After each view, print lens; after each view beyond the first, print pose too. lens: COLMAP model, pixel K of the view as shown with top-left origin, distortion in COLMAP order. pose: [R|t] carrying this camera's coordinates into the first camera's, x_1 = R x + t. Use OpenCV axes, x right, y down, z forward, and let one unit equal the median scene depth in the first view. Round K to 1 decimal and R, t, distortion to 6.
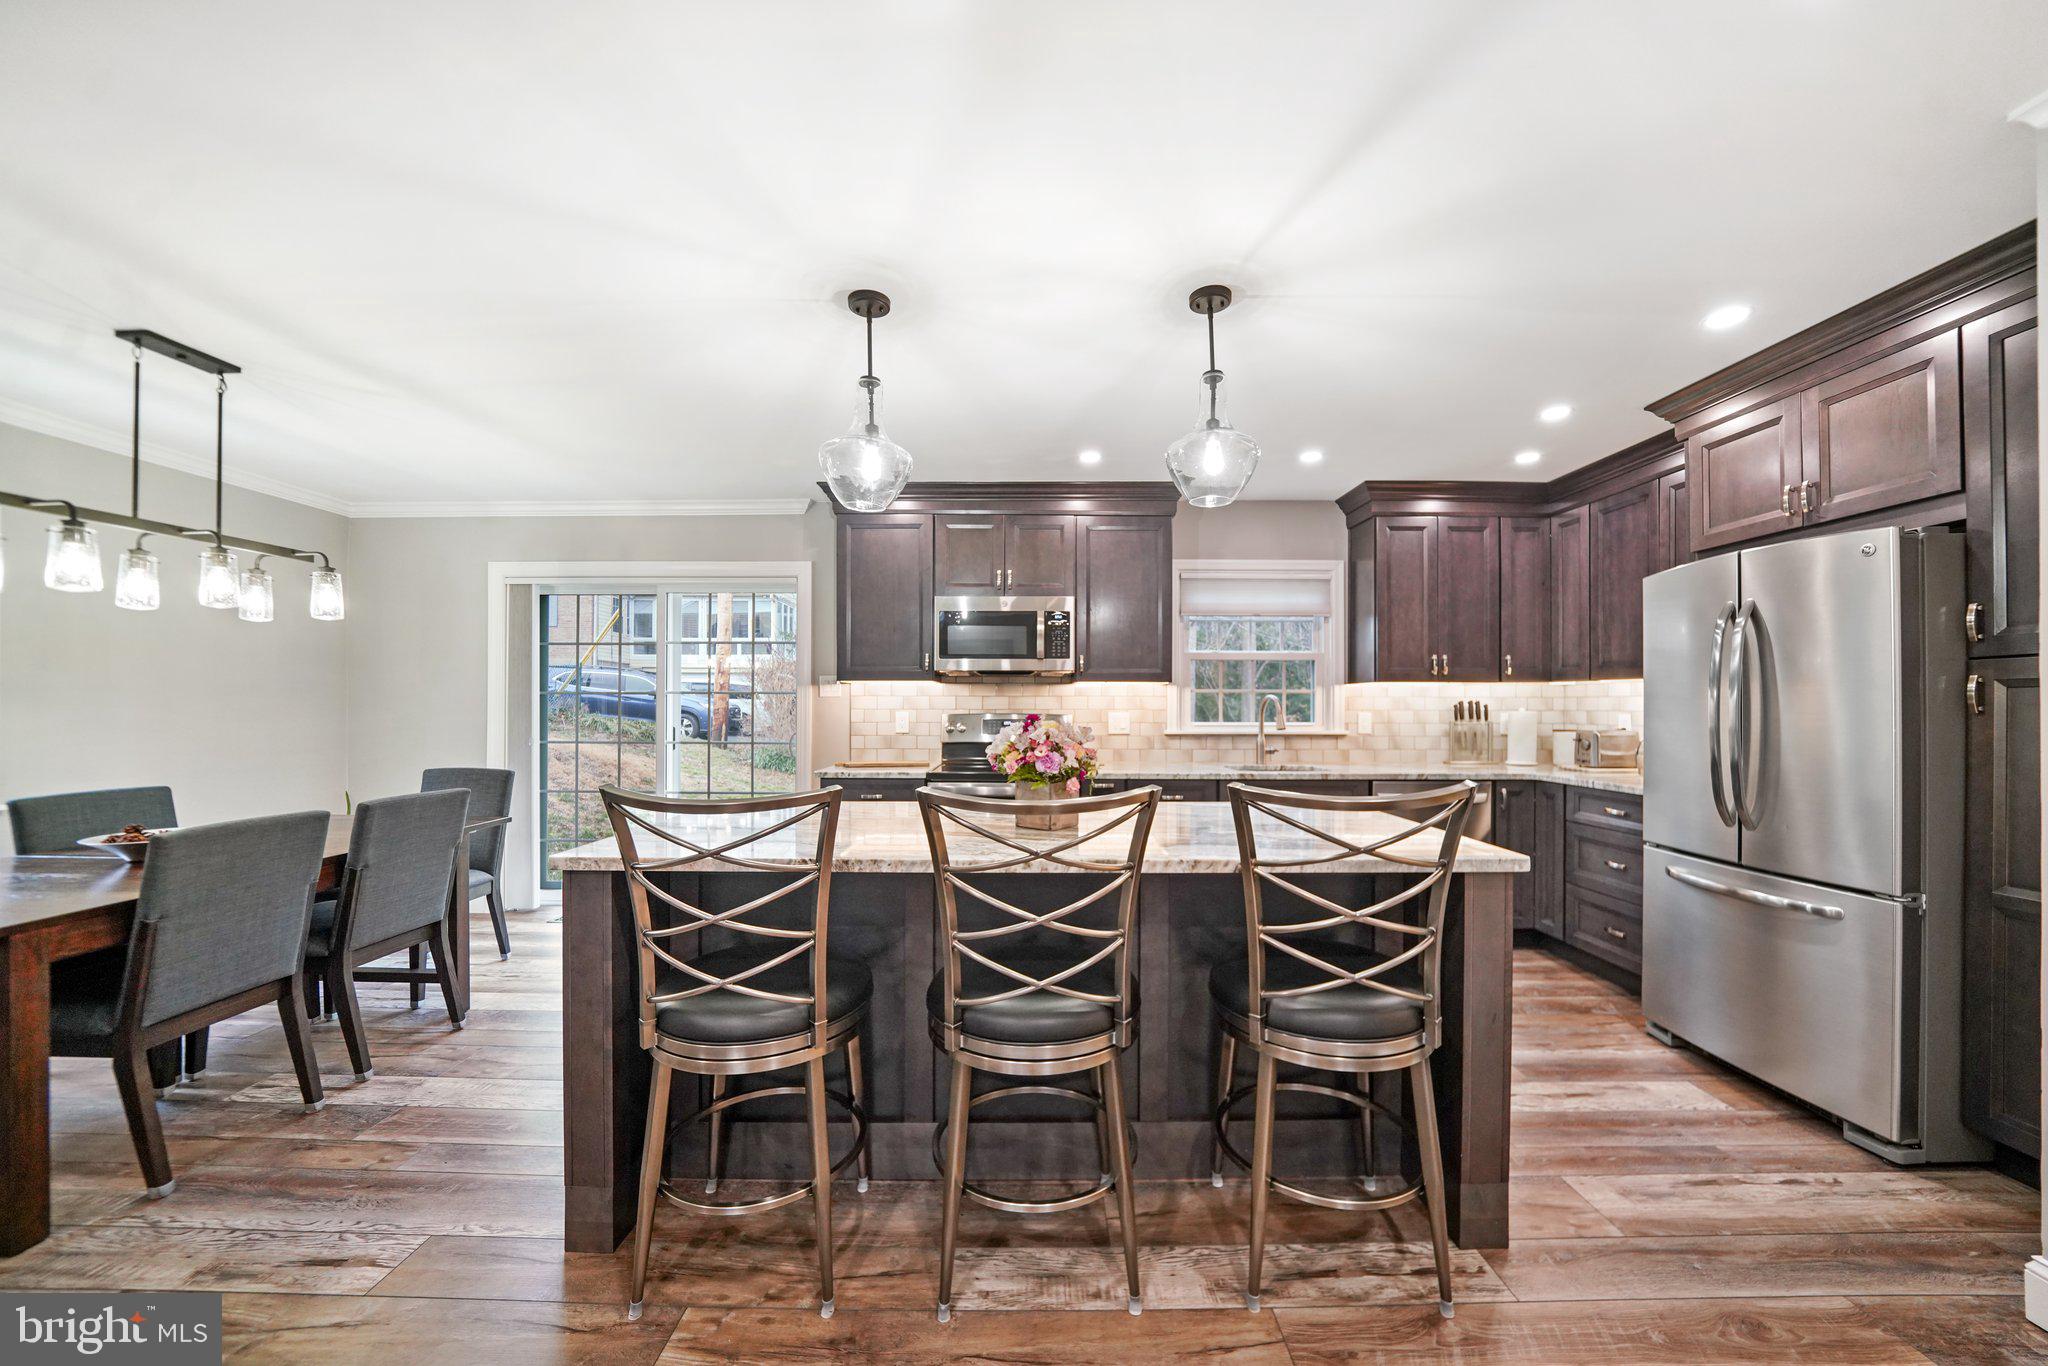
lens RADIAL K [[706.7, 0, 1027.2], [0, 706.7, 701.5], [0, 0, 1]] dist [-0.018580, 0.000461]
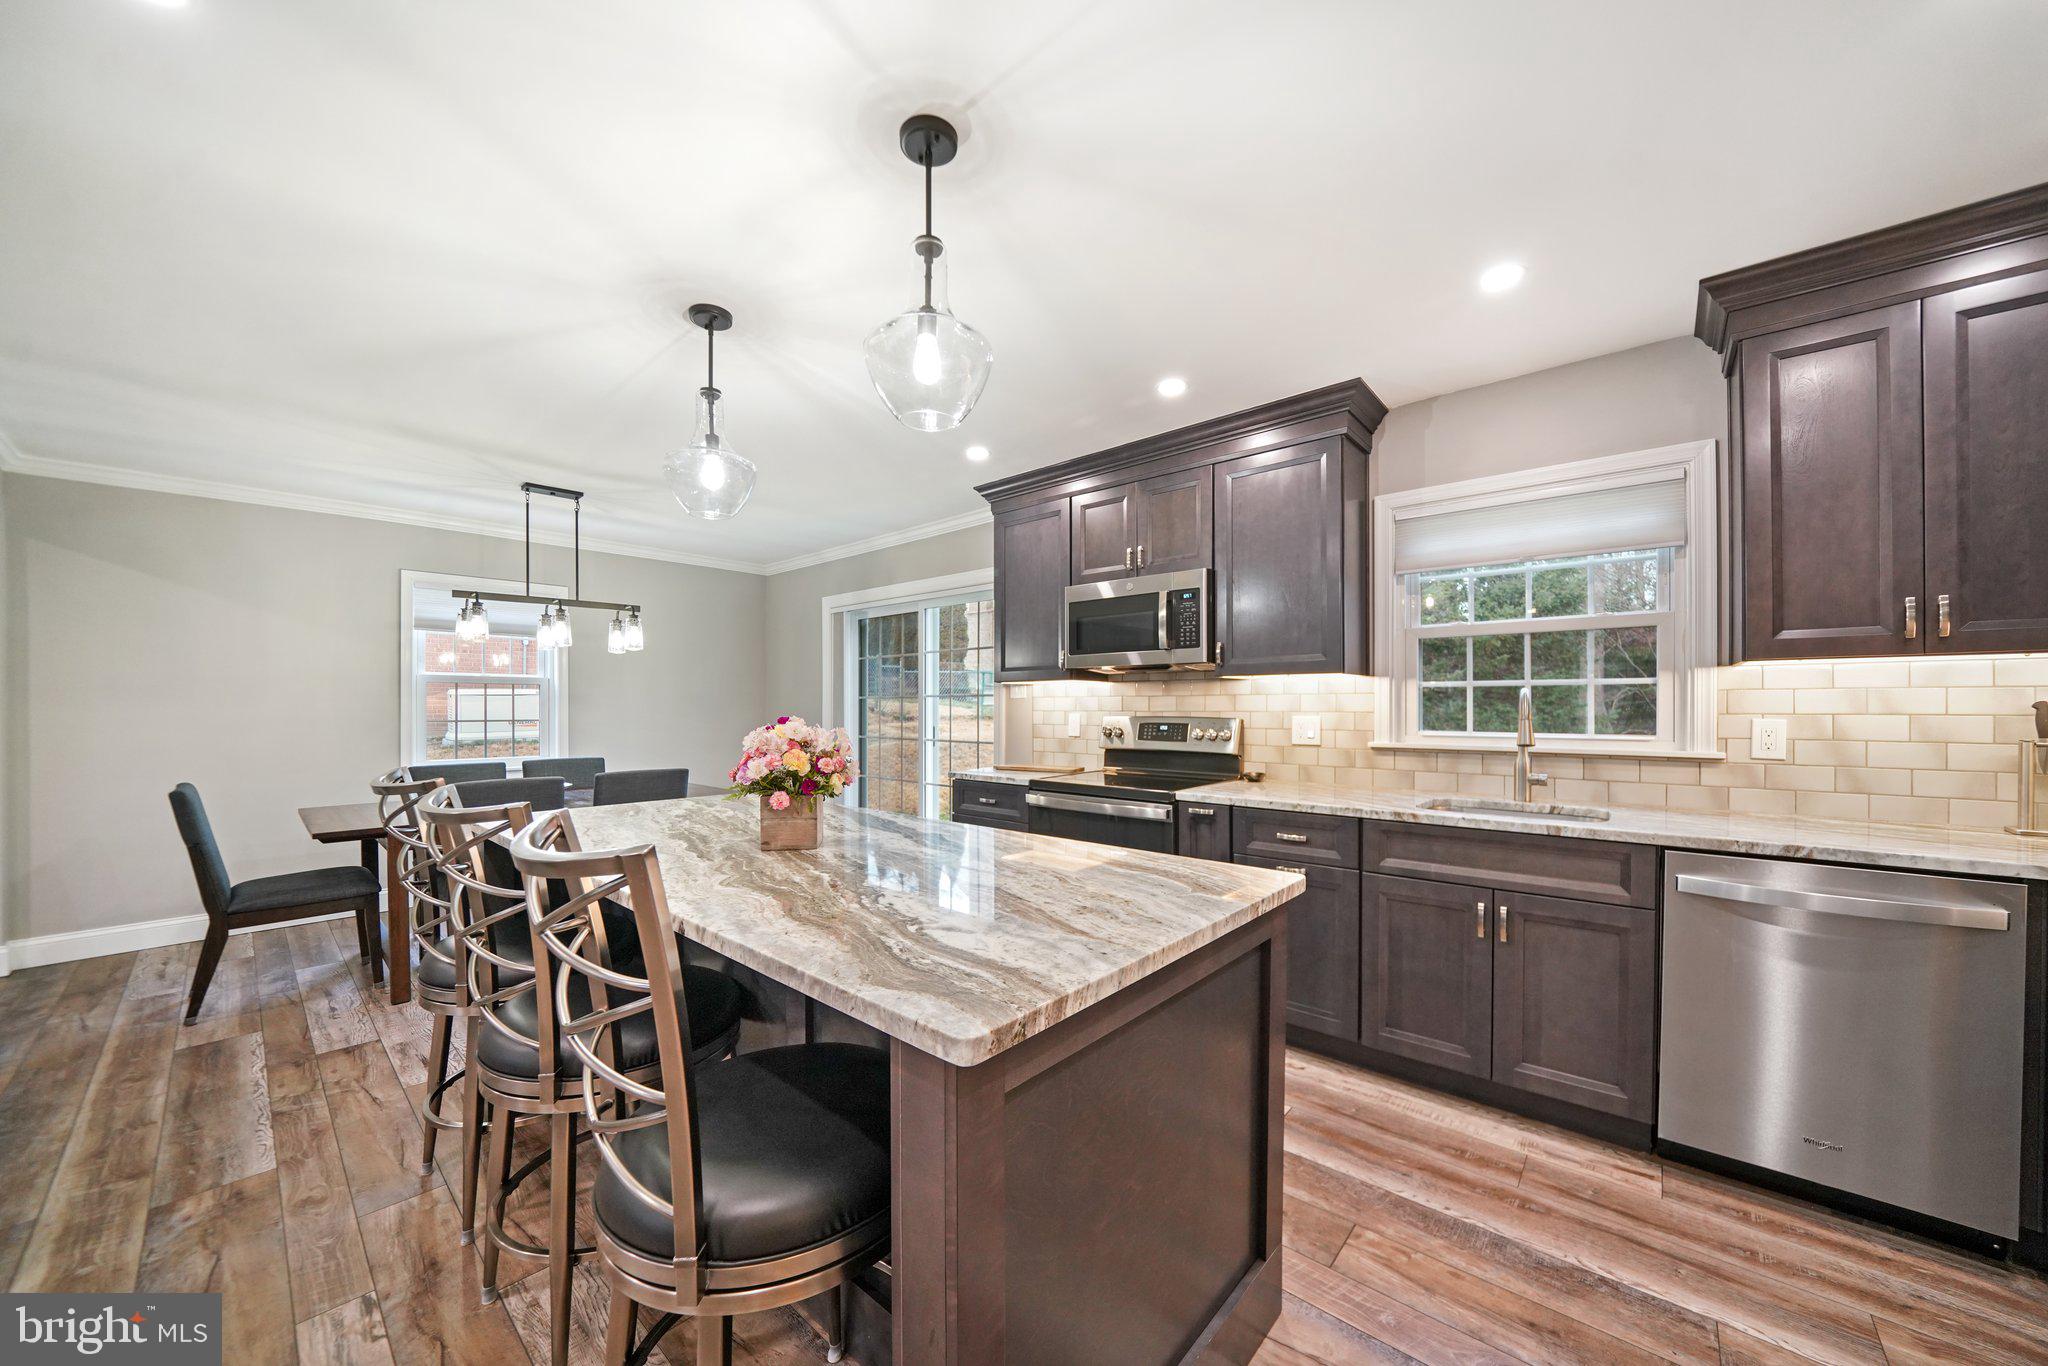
lens RADIAL K [[706.7, 0, 1027.2], [0, 706.7, 701.5], [0, 0, 1]] dist [-0.018580, 0.000461]
pose [[0.770393, -0.007730, -0.637523, 0.383463], [0.009905, 0.999951, -0.000155, -0.002212], [0.637493, -0.006195, 0.770431, 0.252509]]
